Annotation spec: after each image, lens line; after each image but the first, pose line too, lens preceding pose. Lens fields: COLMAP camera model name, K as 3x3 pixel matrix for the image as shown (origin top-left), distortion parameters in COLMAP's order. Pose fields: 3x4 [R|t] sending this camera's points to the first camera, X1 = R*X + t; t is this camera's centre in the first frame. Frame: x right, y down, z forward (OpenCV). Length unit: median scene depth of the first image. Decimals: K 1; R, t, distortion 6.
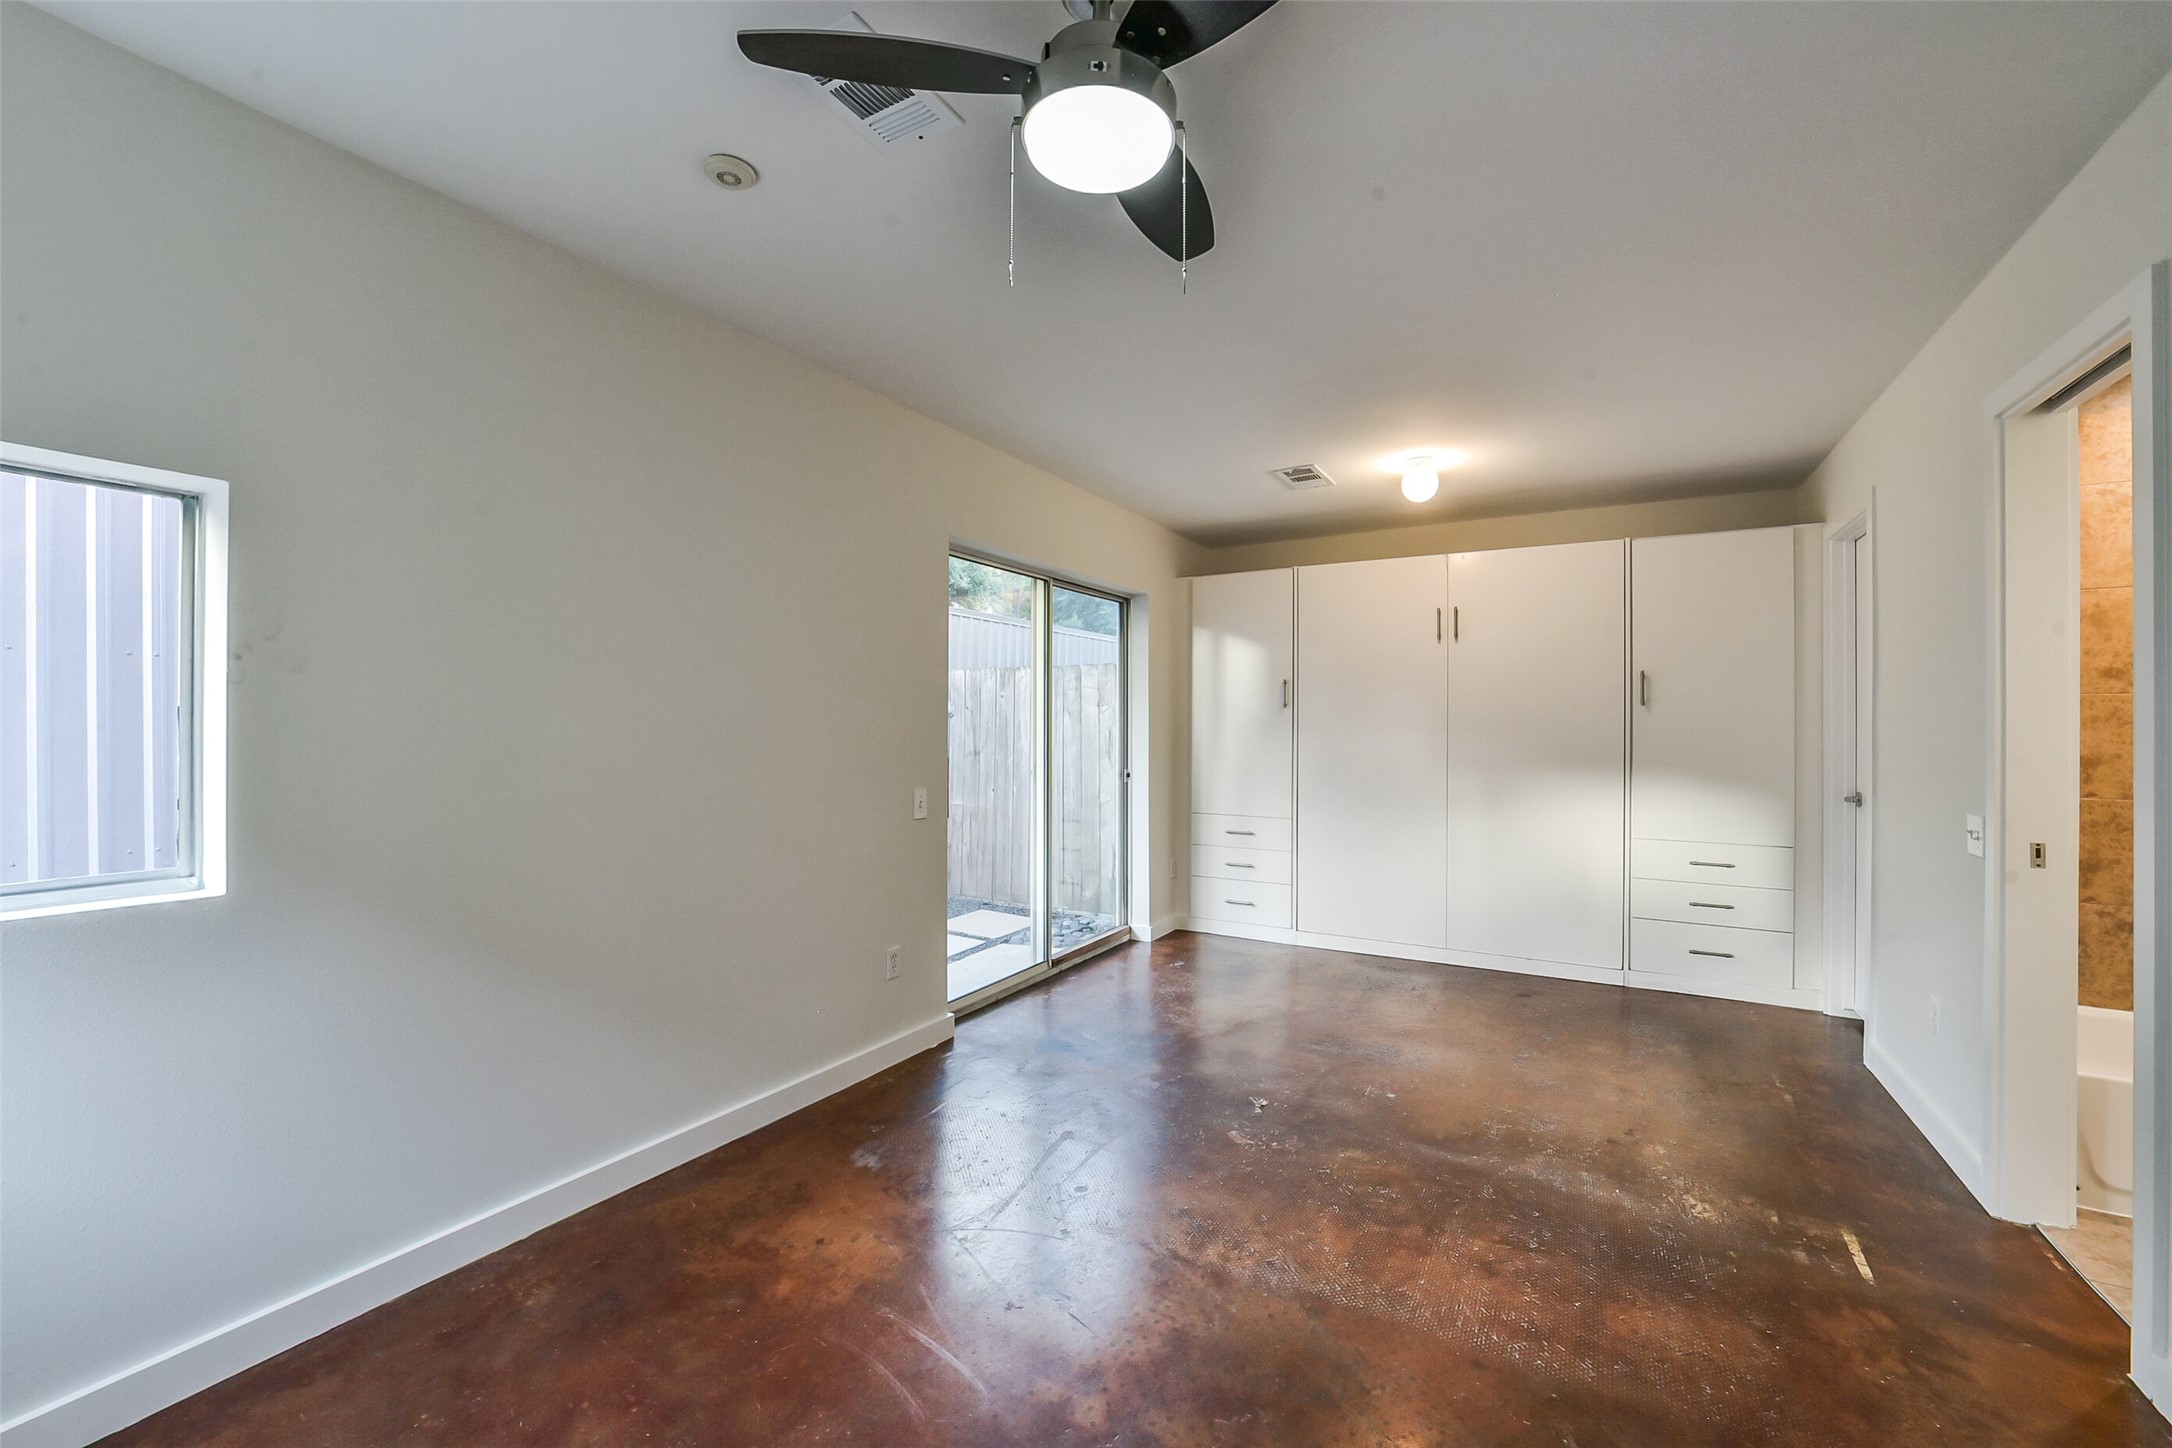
lens RADIAL K [[855.5, 0, 1096.3], [0, 855.5, 723.2], [0, 0, 1]] dist [-0.038839, 0.009698]
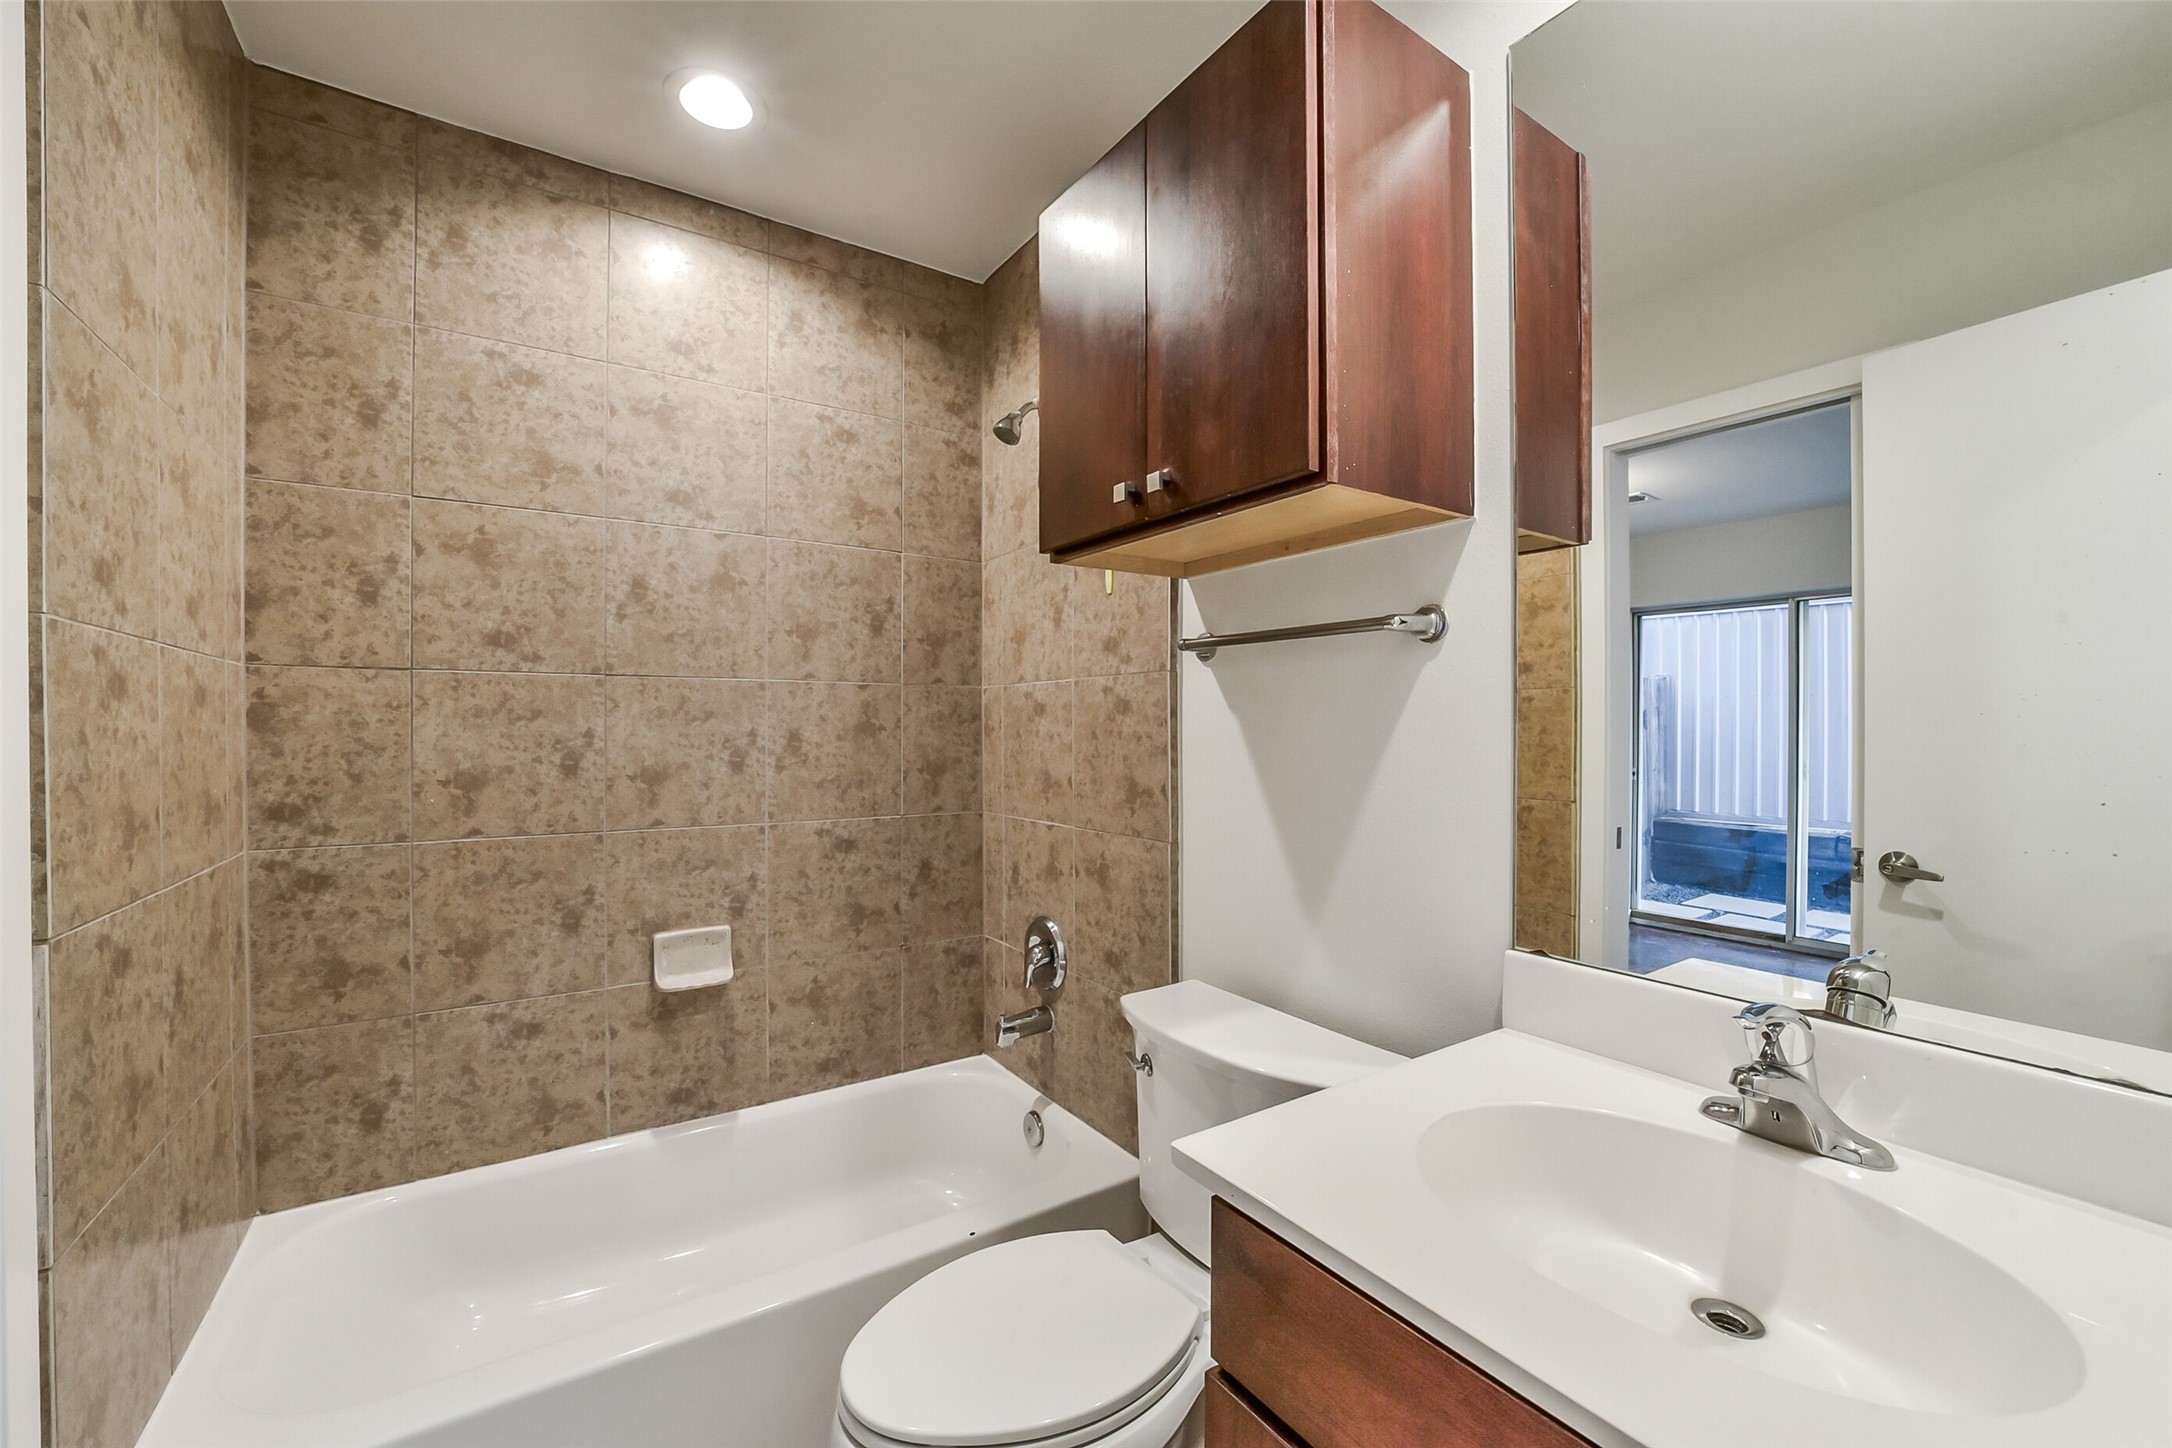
lens RADIAL K [[855.5, 0, 1096.3], [0, 855.5, 723.2], [0, 0, 1]] dist [-0.038839, 0.009698]
pose [[0.433192, 0.000775, 0.901301, 0.480770], [-0.002305, 0.999997, 0.000248, 0.001414], [-0.901299, -0.002185, 0.433193, 0.171997]]
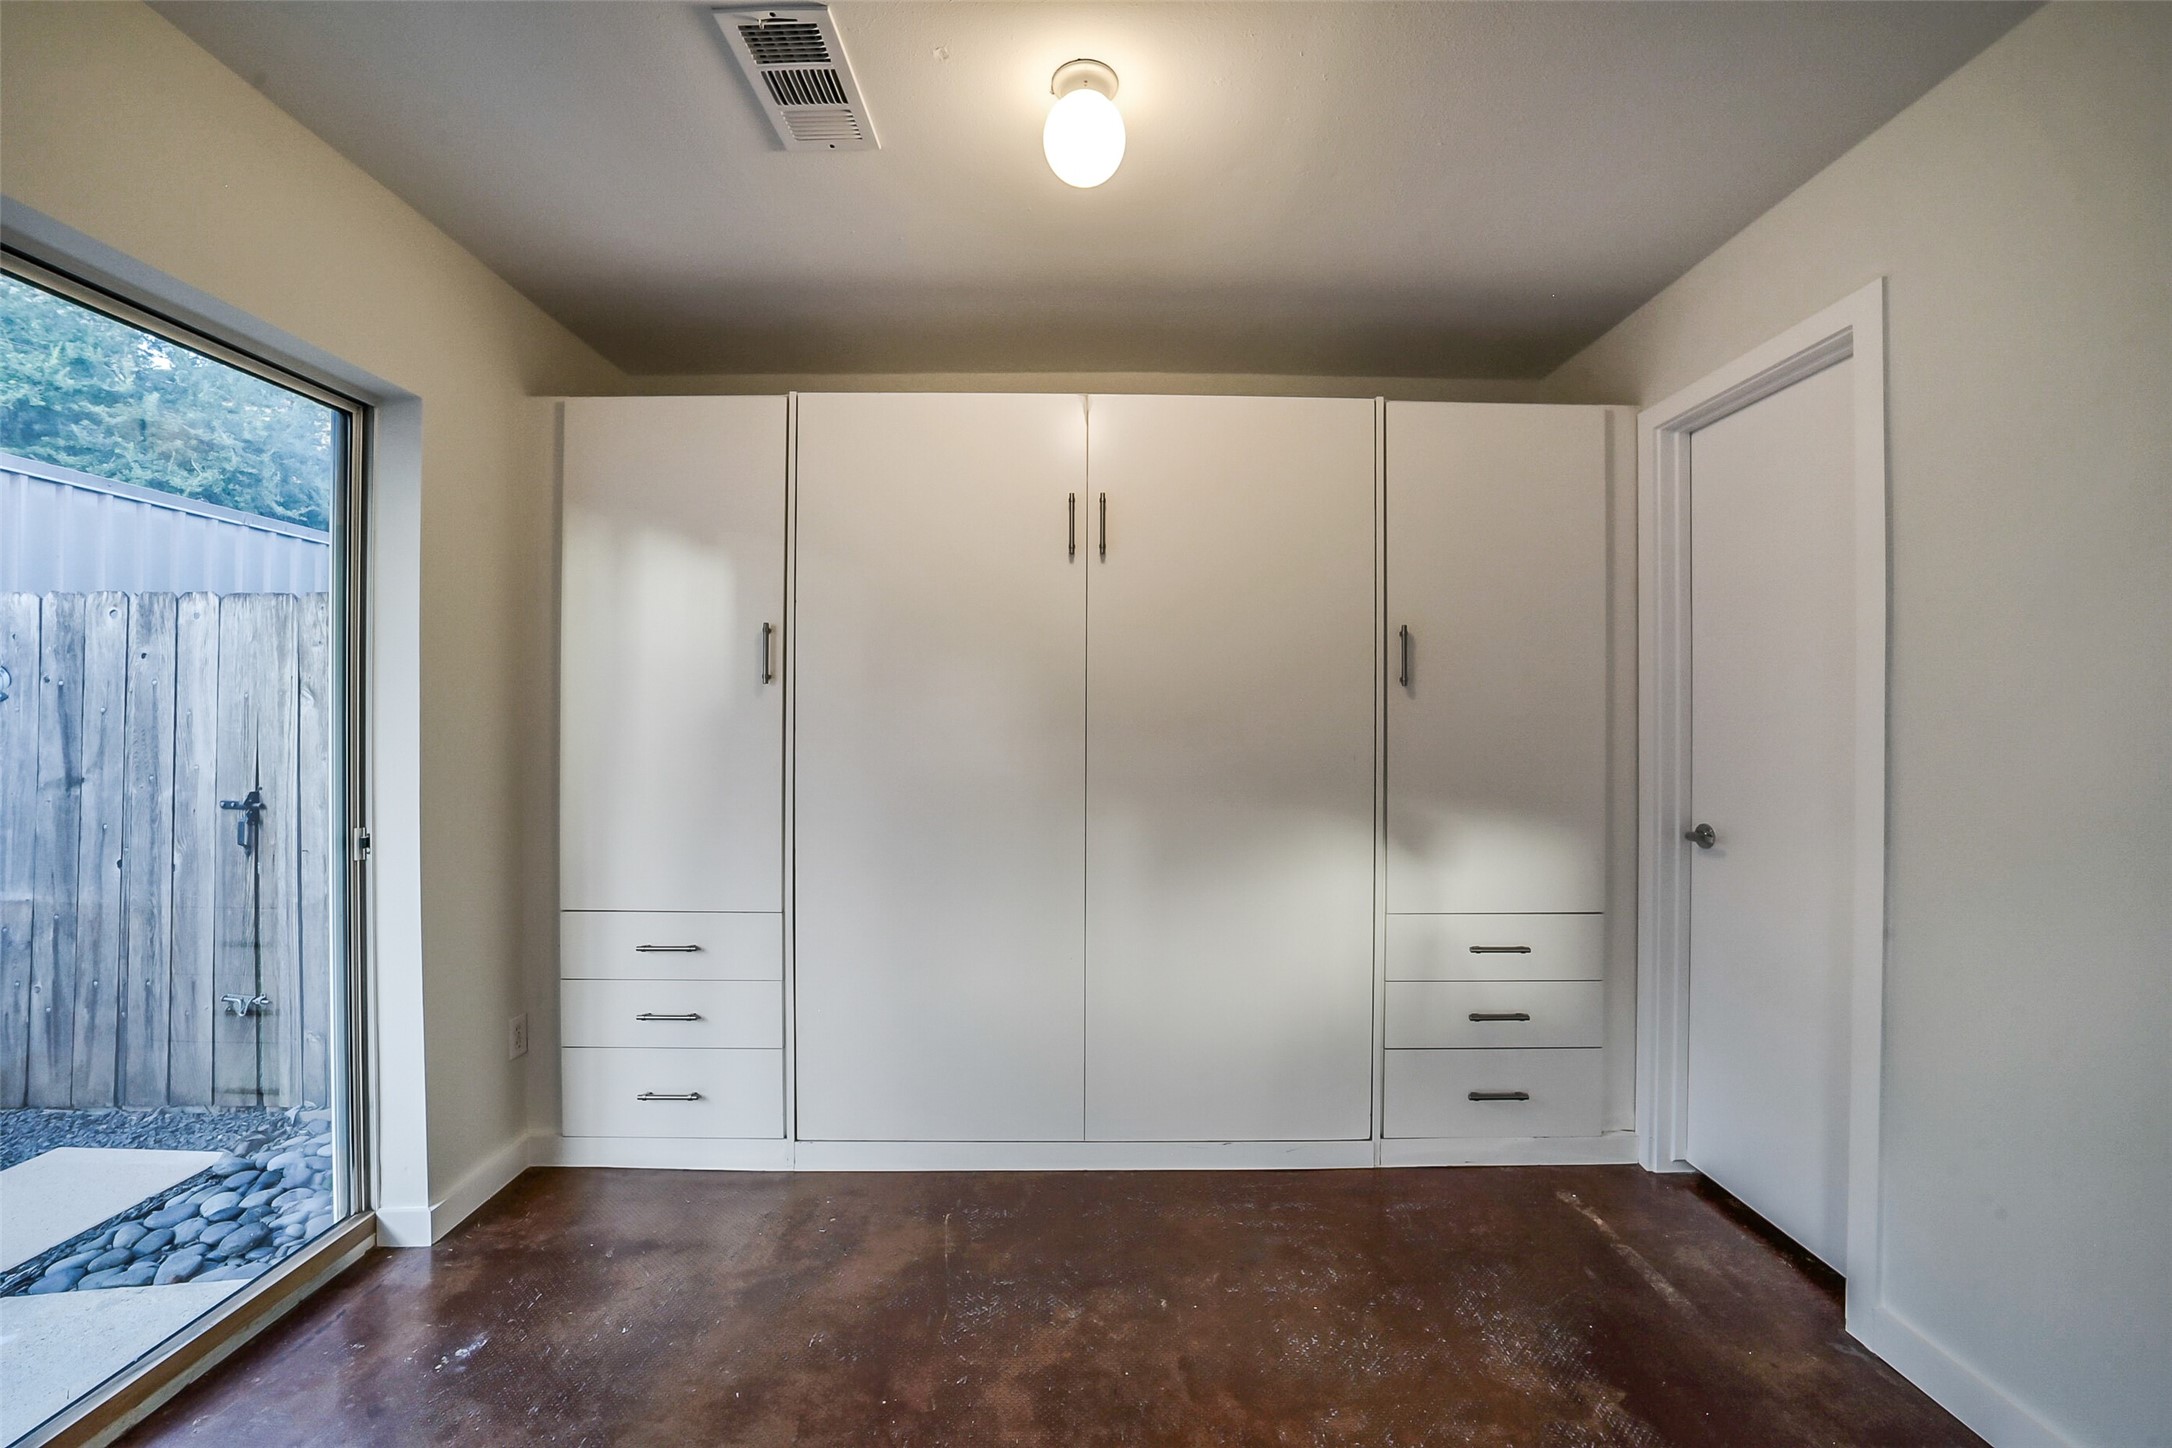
lens RADIAL K [[855.5, 0, 1096.3], [0, 855.5, 723.2], [0, 0, 1]] dist [-0.038839, 0.009698]
pose [[0.858448, -0.001048, 0.512899, 0.144087], [-0.001704, 0.999987, 0.004896, 0.001982], [-0.512898, -0.005077, 0.858435, 0.530189]]
